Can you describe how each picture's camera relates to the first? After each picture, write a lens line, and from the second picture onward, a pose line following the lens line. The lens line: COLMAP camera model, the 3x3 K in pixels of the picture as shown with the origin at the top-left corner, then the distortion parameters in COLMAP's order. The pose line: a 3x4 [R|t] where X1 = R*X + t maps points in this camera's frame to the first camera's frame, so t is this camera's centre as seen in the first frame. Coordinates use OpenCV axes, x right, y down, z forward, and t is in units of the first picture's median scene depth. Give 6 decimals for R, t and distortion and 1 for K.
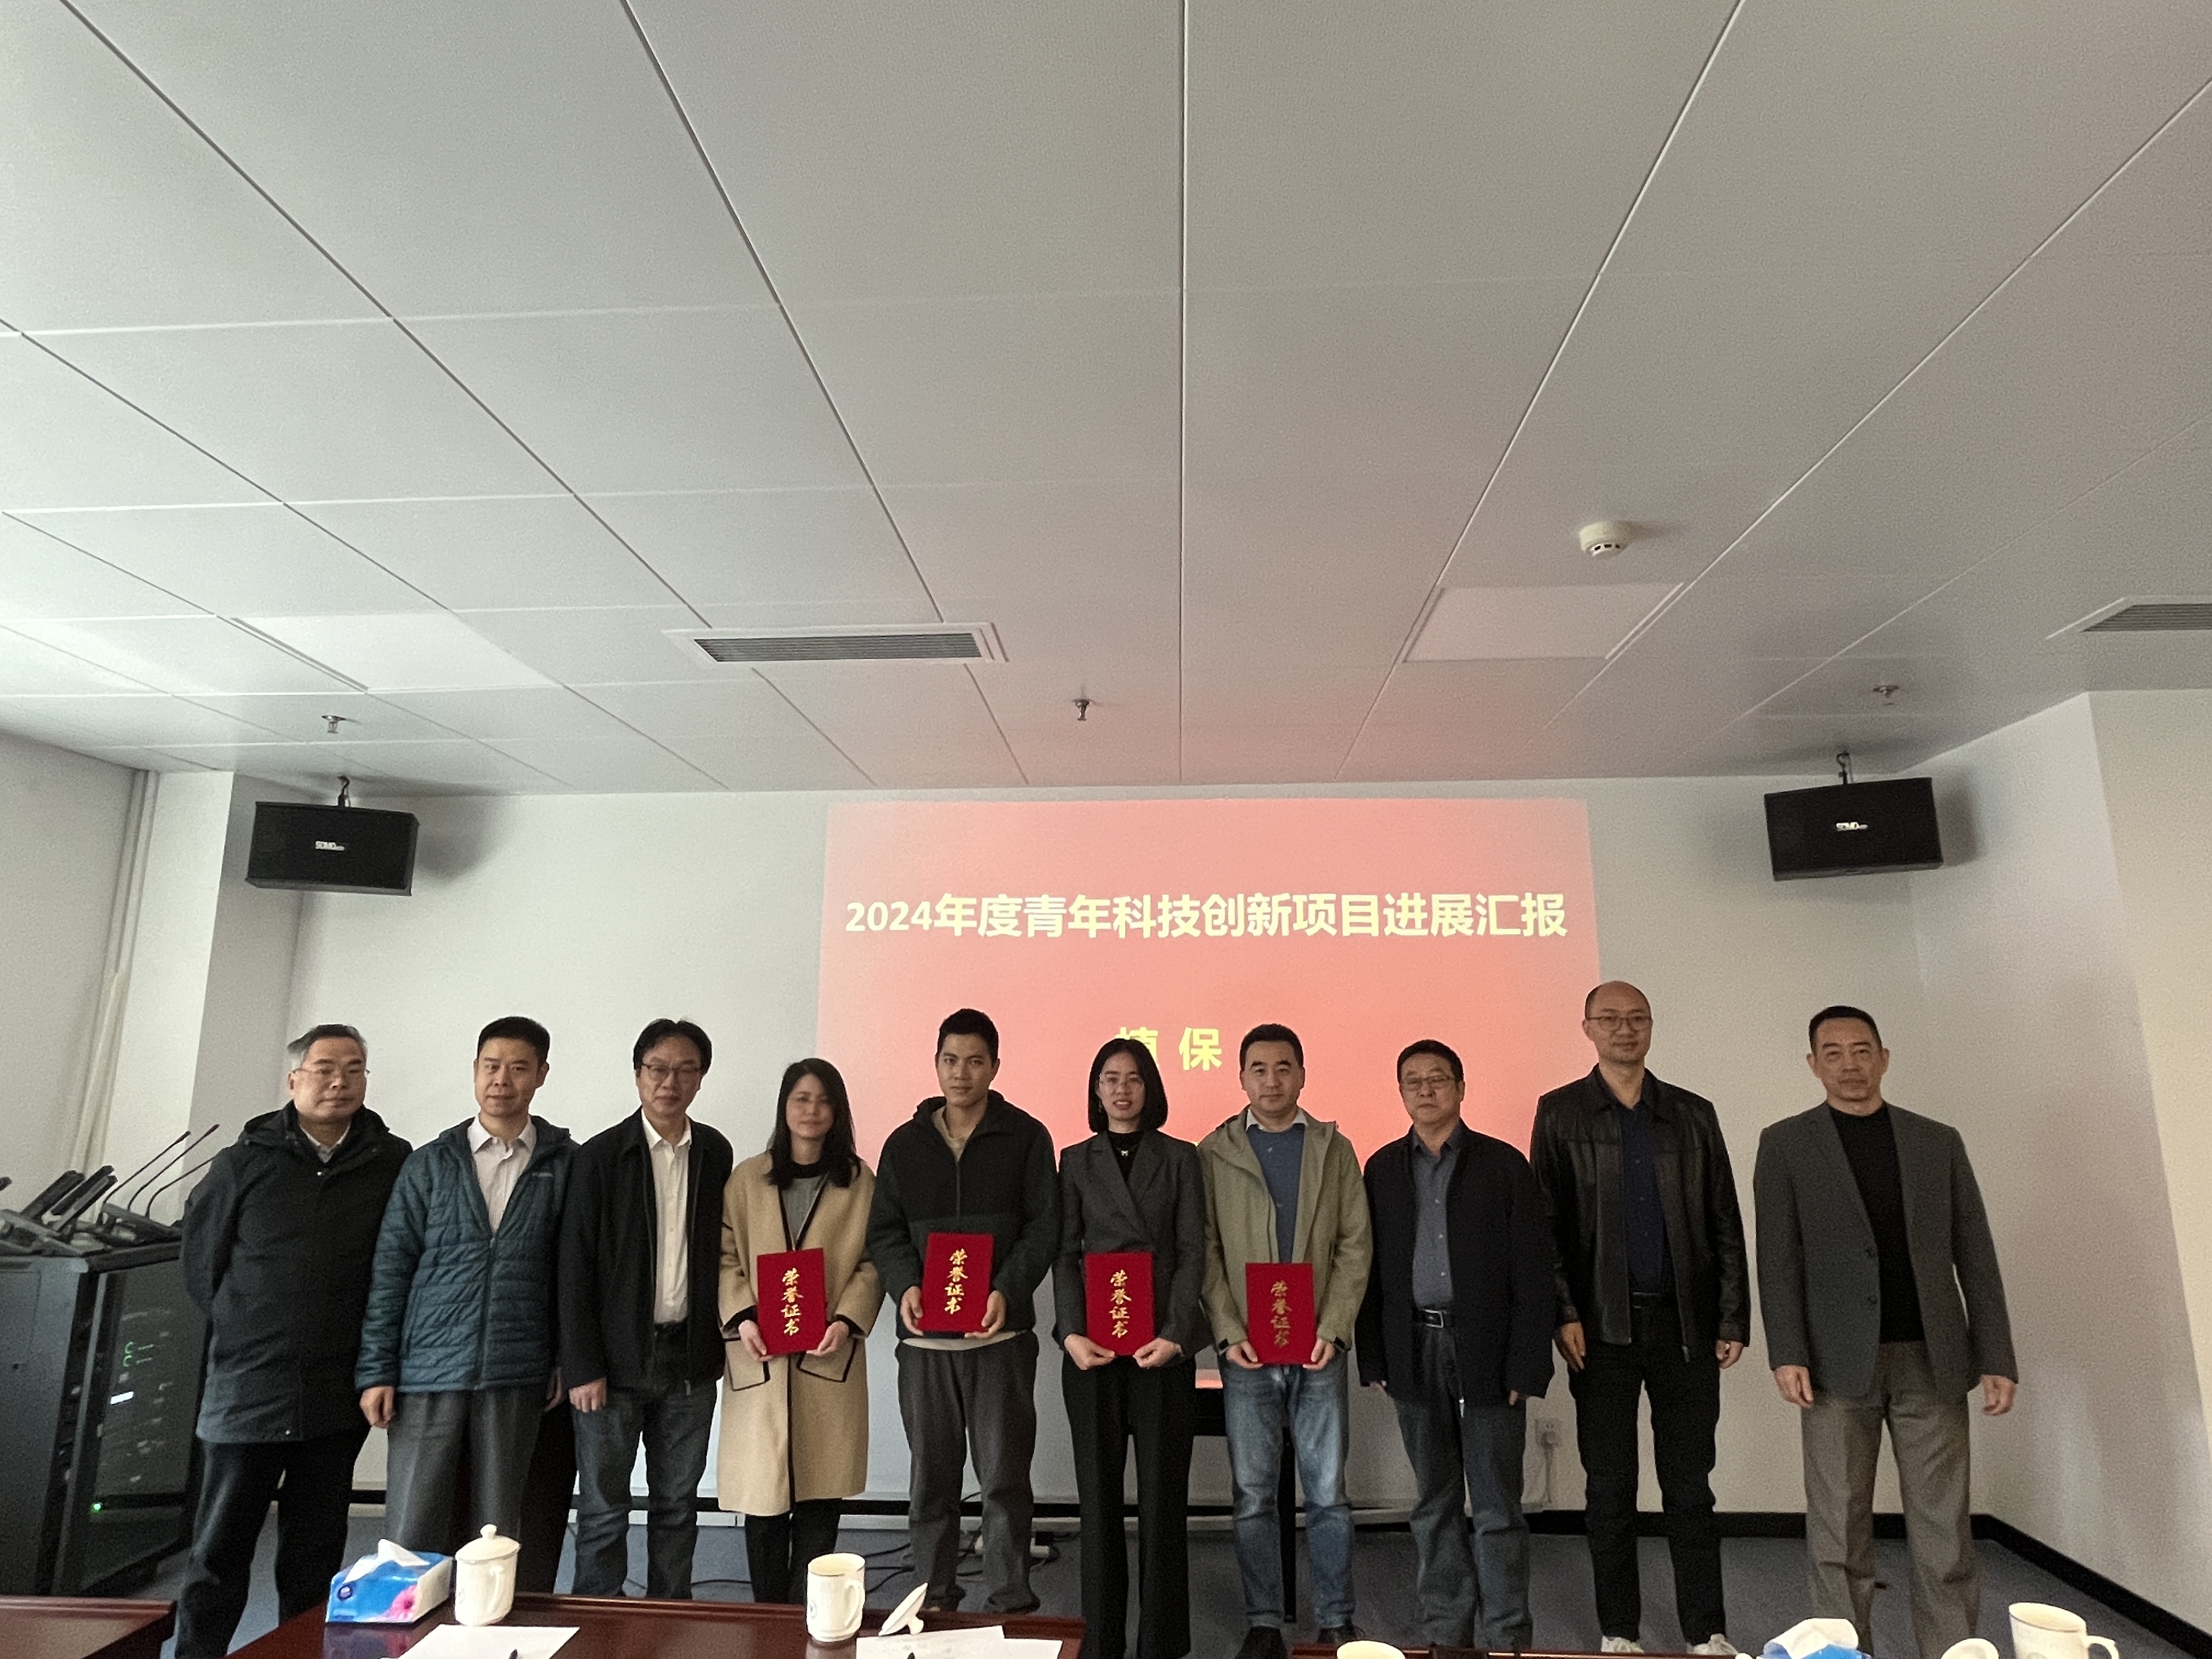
lens RADIAL K [[1287.7, 0, 1106.0], [0, 1287.7, 829.5], [0, 0, 1]] dist [-0.003258, -0.000825]
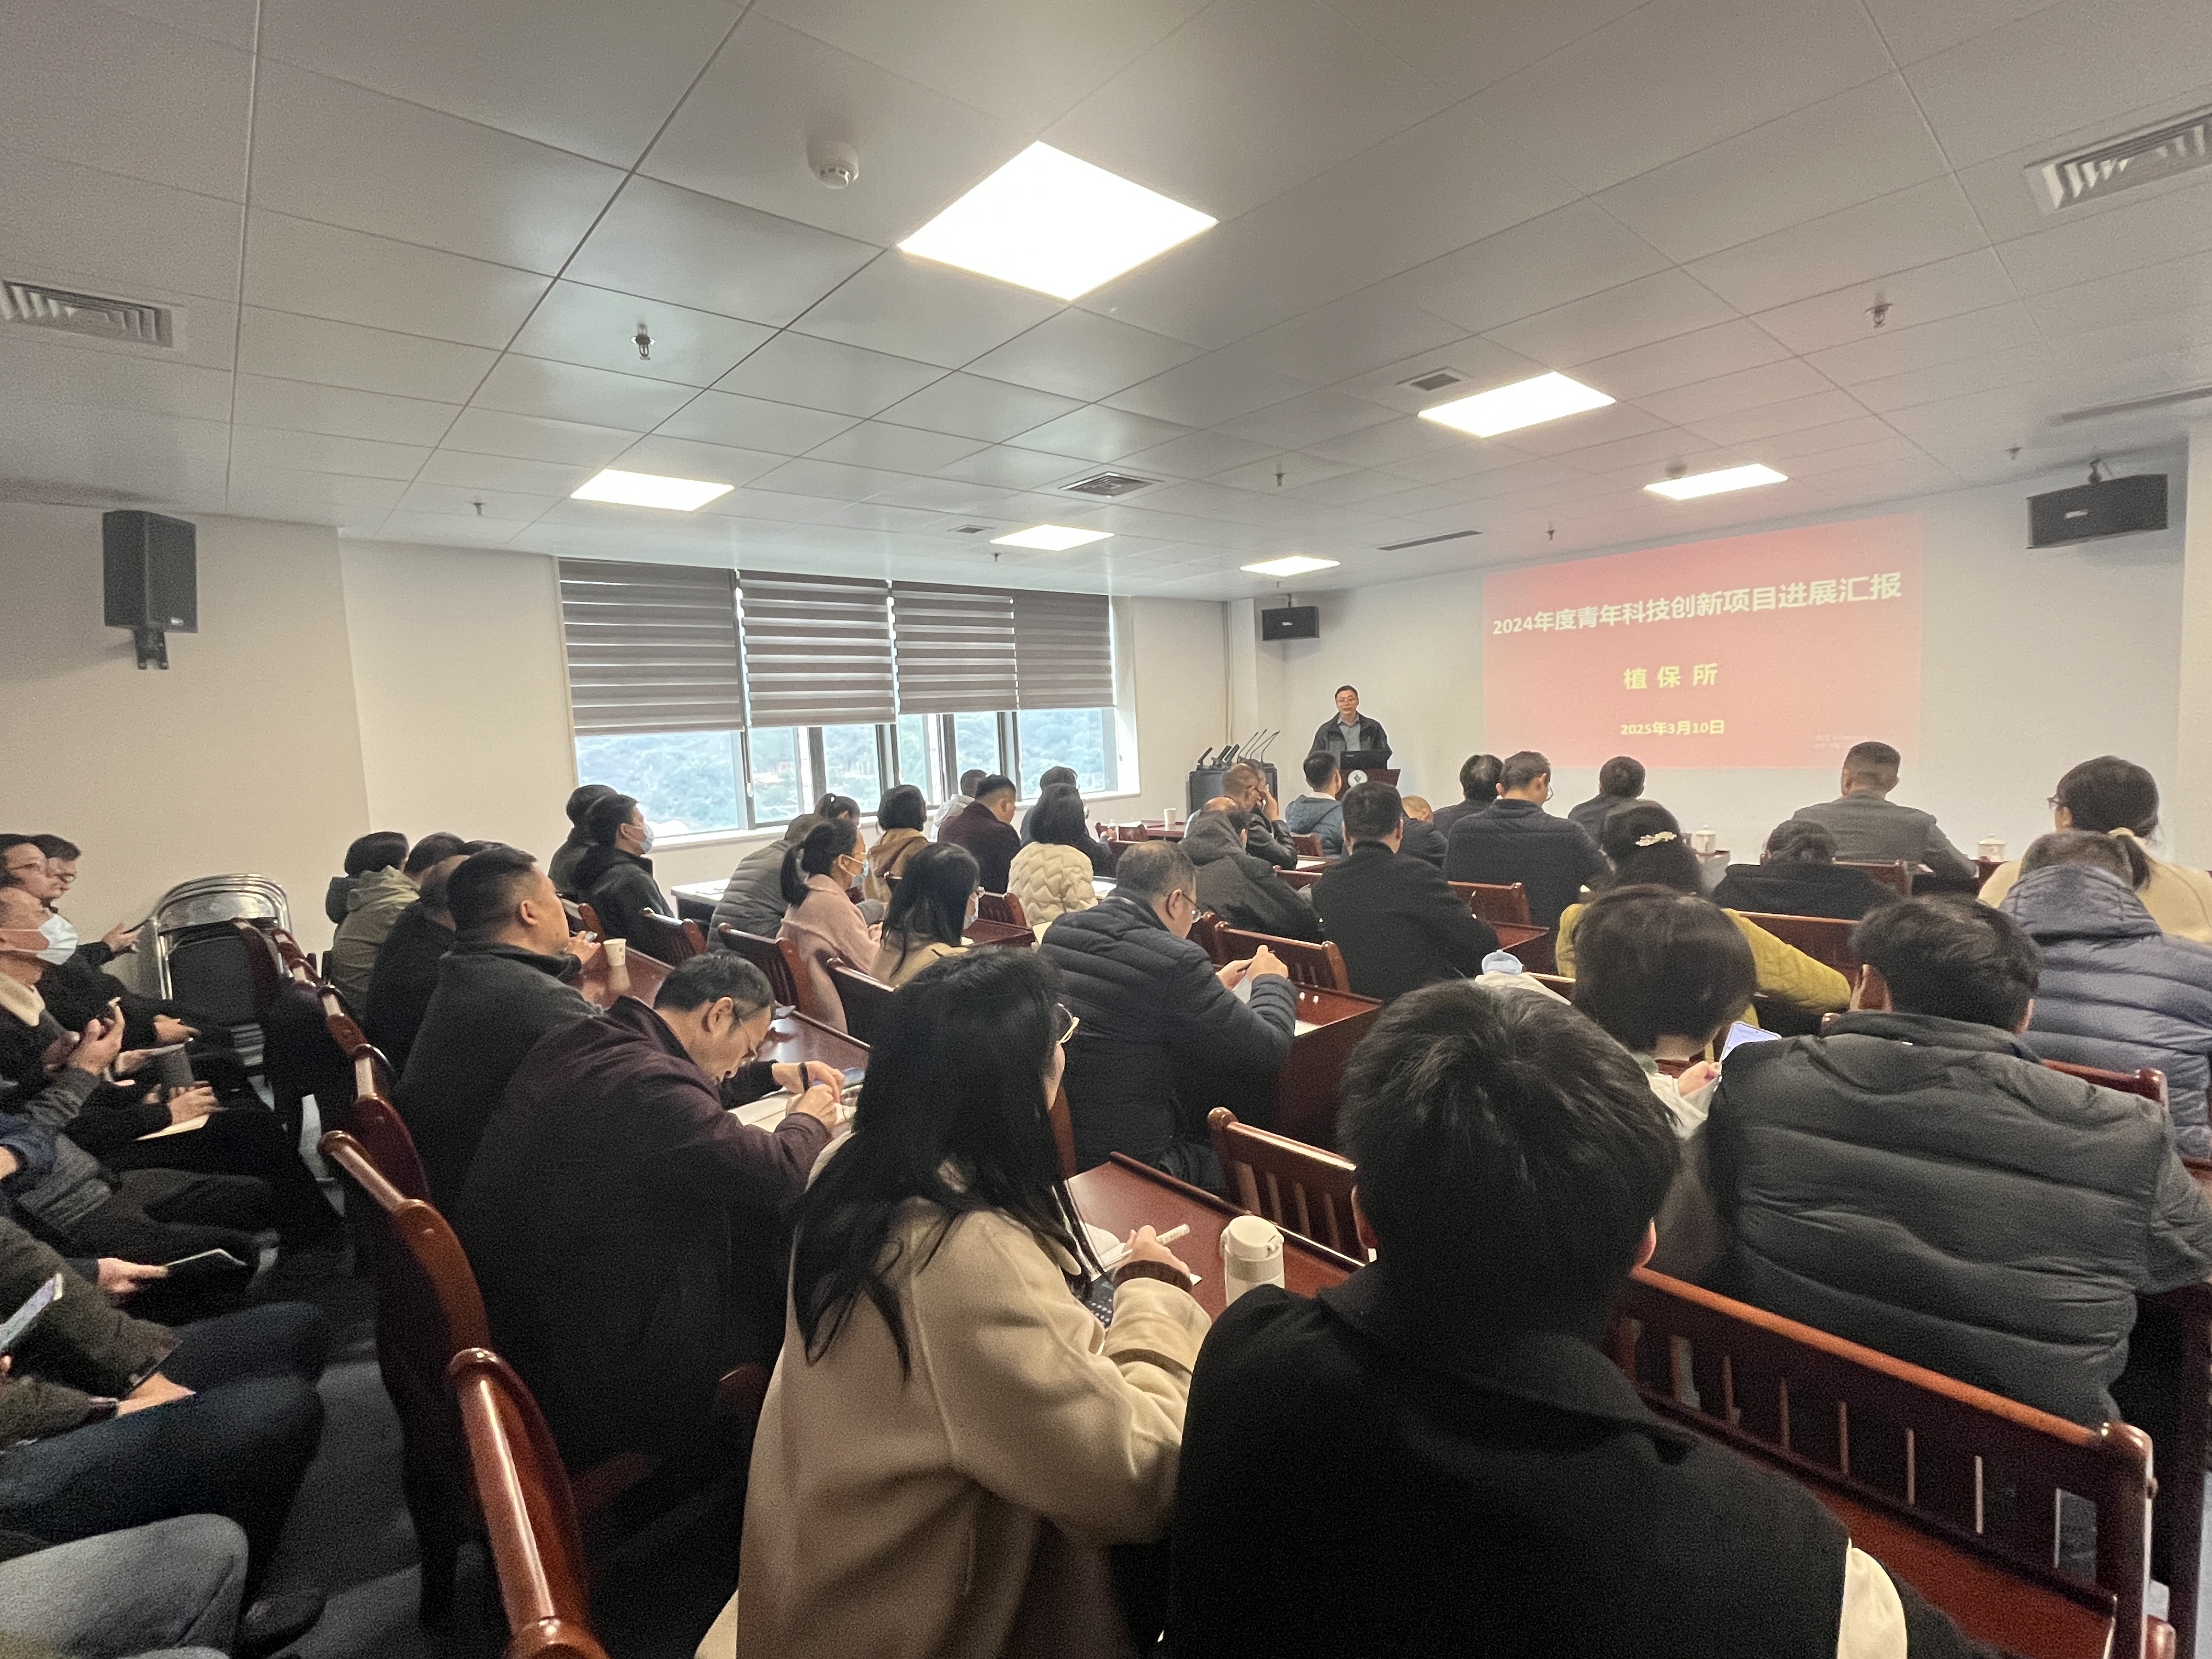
lens RADIAL K [[999.8, 0, 1106.0], [0, 999.8, 829.5], [0, 0, 1]] dist [-0.000450, -0.000076]
pose [[0.707897, 0.039225, -0.705226, 0.552856], [0.177487, 0.956541, 0.231362, -0.115593], [0.683653, -0.288949, 0.670170, -0.696783]]
